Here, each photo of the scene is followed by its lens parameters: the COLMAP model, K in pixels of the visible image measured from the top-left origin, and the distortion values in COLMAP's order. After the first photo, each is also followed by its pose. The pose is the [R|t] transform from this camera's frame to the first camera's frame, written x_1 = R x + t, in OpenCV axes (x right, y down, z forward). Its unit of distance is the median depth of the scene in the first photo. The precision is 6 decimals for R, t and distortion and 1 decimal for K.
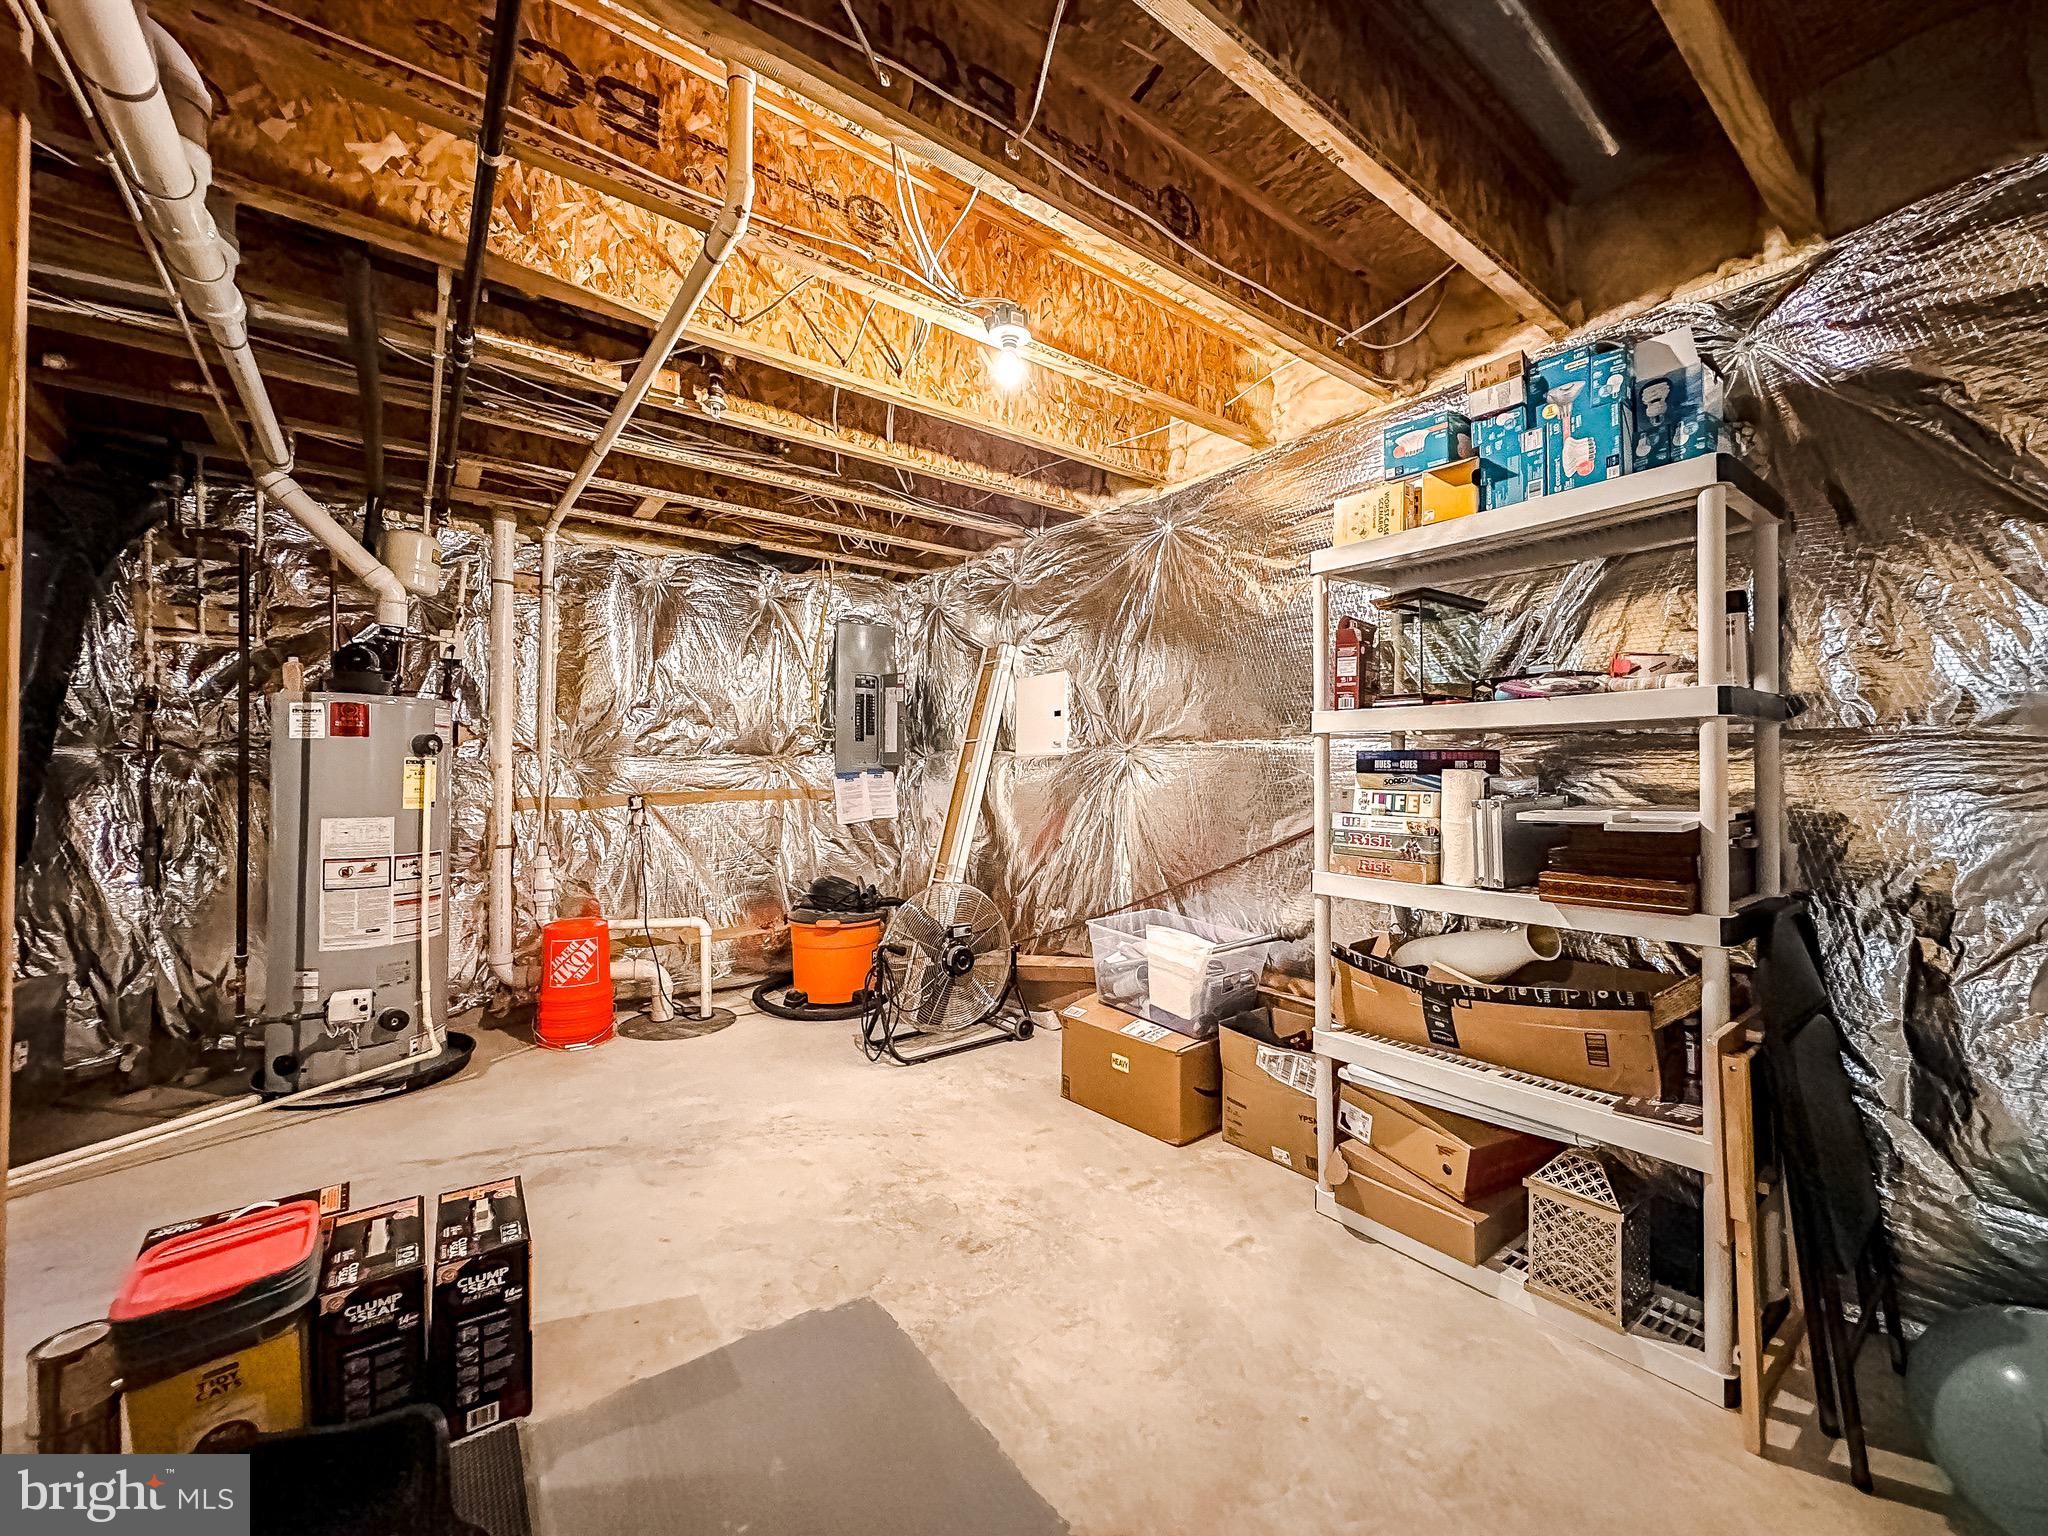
lens RADIAL K [[820.6, 0, 1020.4], [0, 820.6, 769.4], [0, 0, 1]] dist [-0.002054, 0.000496]
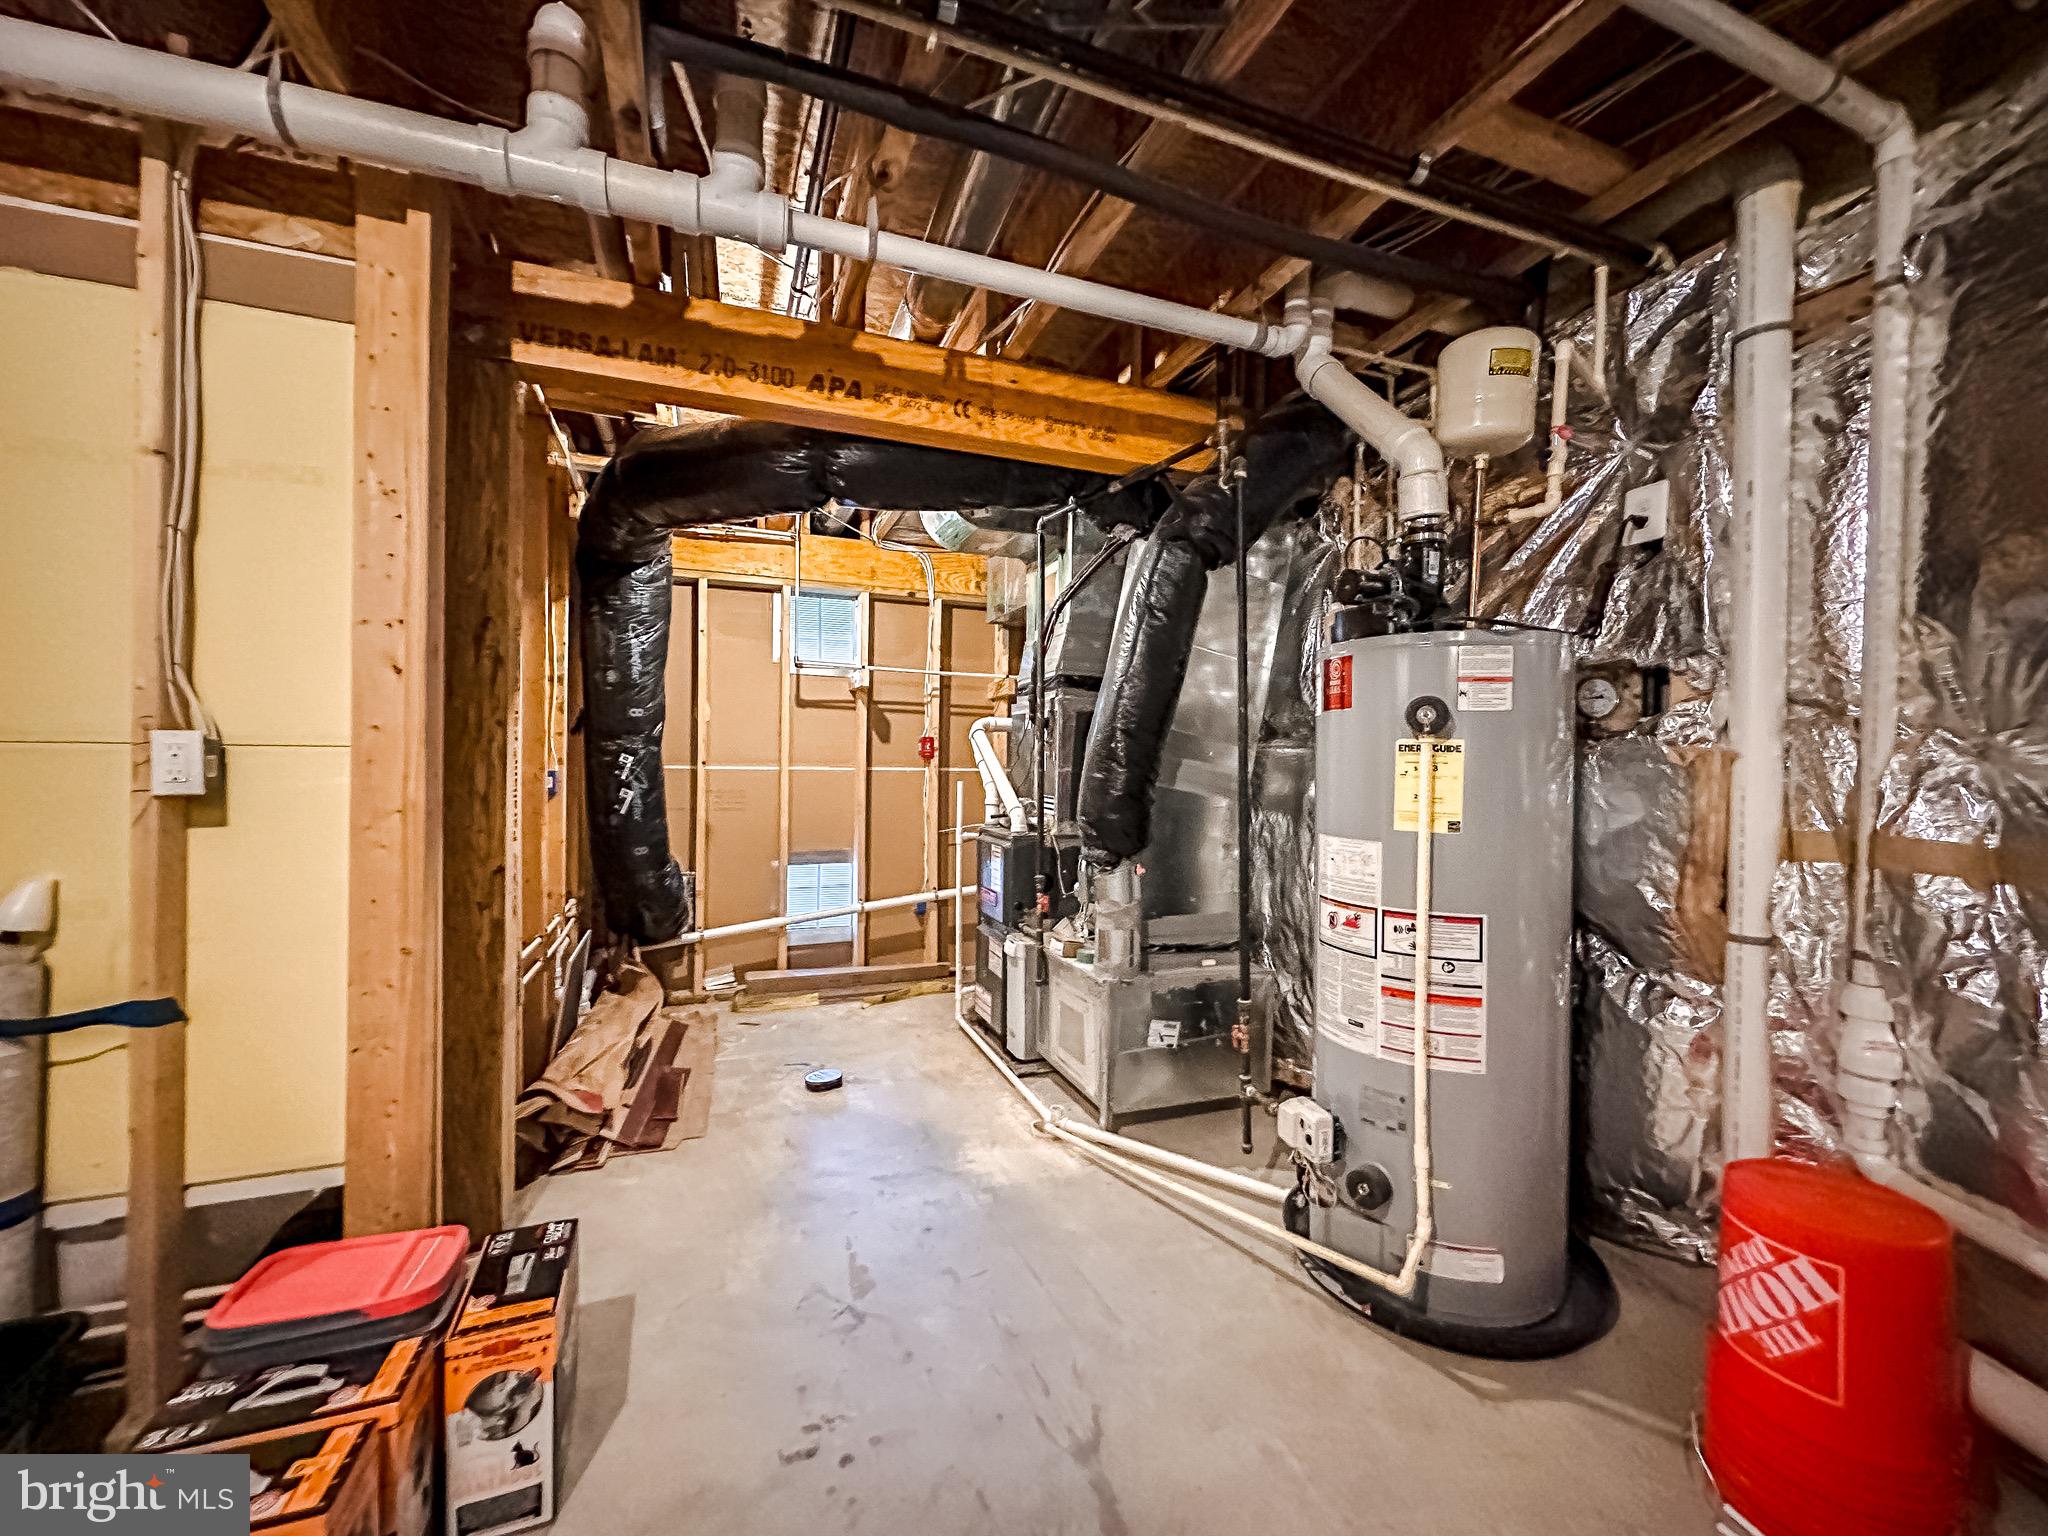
lens RADIAL K [[820.6, 0, 1020.4], [0, 820.6, 769.4], [0, 0, 1]] dist [-0.002054, 0.000496]
pose [[-0.276023, 0.006139, -0.961131, -0.128108], [-0.001333, 0.999976, 0.006770, 0.002099], [0.961150, 0.003149, -0.276008, 0.912636]]
